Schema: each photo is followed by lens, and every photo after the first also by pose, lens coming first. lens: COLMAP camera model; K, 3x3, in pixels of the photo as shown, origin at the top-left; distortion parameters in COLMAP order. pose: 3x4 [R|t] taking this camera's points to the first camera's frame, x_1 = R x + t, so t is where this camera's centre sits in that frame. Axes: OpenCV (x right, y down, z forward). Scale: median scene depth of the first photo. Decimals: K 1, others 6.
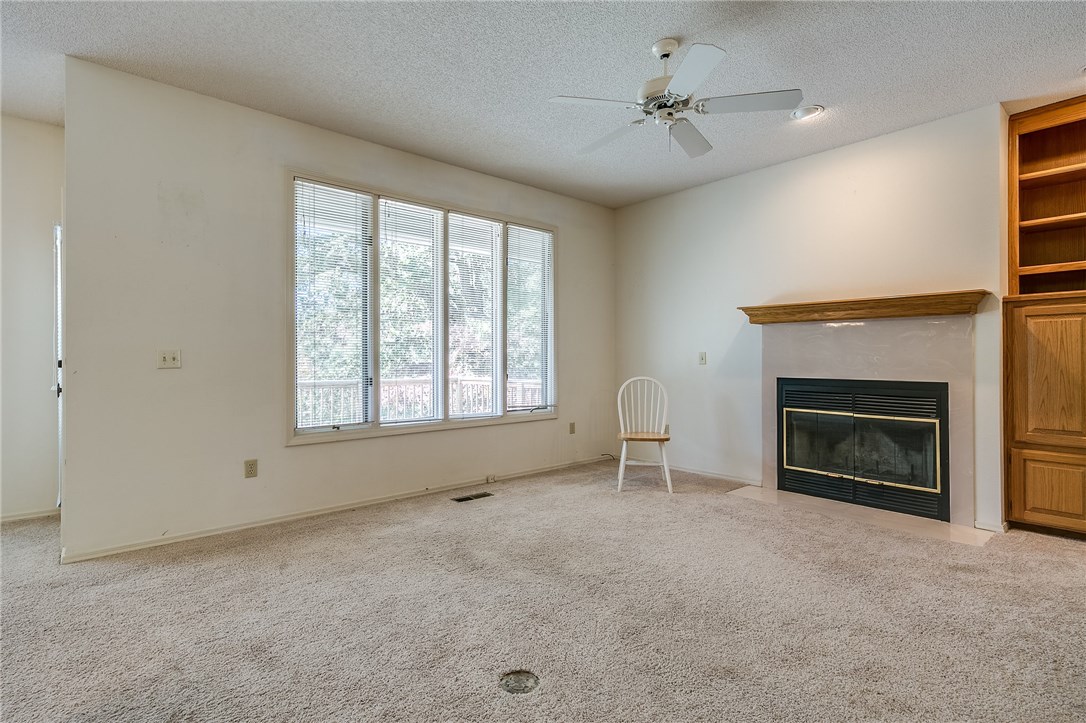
lens RADIAL K [[526.9, 0, 542.9], [0, 526.9, 360.9], [0, 0, 1]] dist [0.015612, -0.003521]
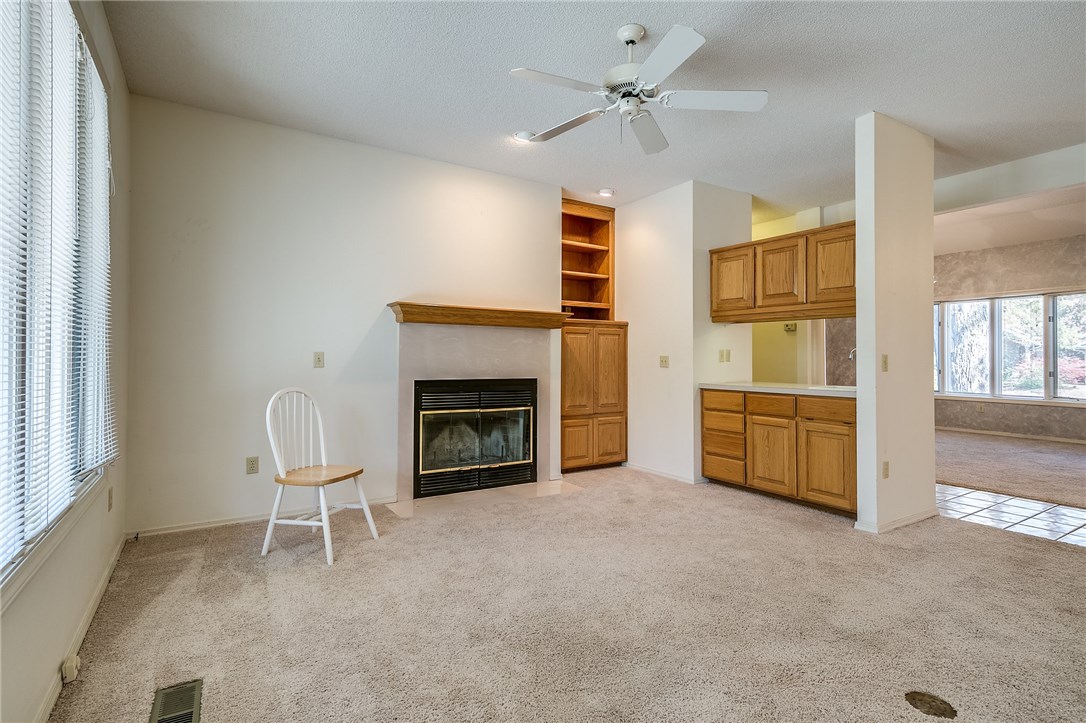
lens RADIAL K [[526.9, 0, 544.3], [0, 526.9, 354.4], [0, 0, 1]] dist [0.015612, -0.003521]
pose [[0.173090, 0.007793, 0.984875, -0.520879], [-0.000081, 0.999969, -0.007898, -0.008871], [-0.984906, 0.001287, 0.173085, 0.707484]]
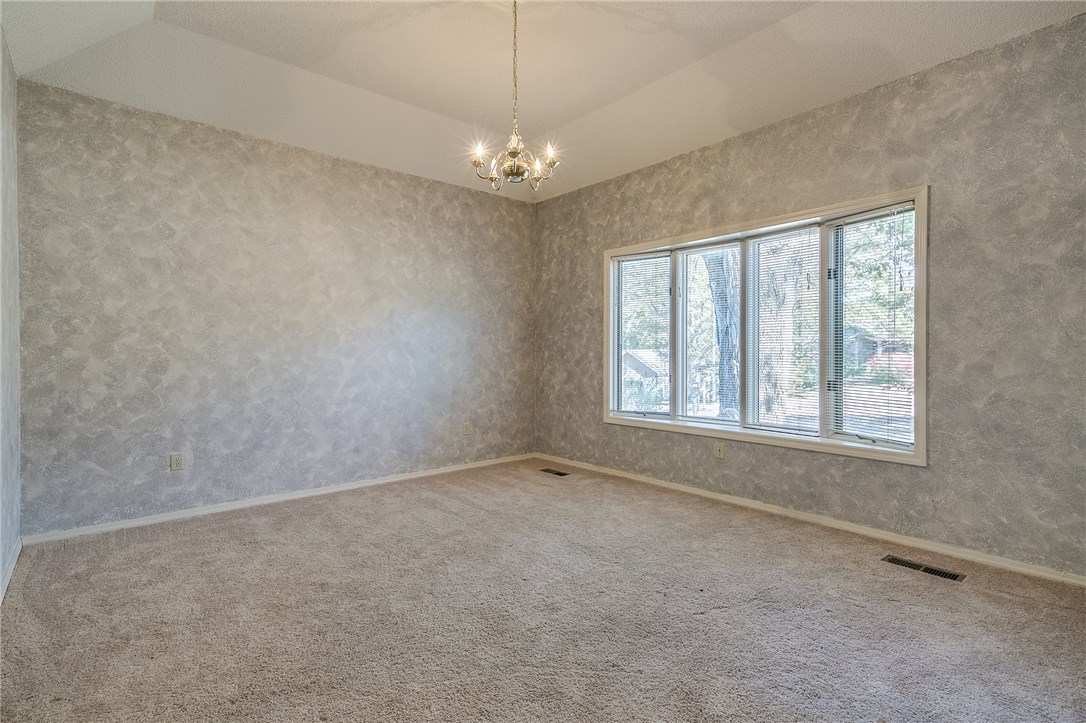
lens RADIAL K [[526.9, 0, 539.1], [0, 526.9, 358.7], [0, 0, 1]] dist [0.015612, -0.003521]
pose [[0.012878, -0.007154, 0.999891, 1.717178], [0.004509, 0.999965, 0.007096, -0.010108], [-0.999907, 0.004417, 0.012910, -0.997067]]
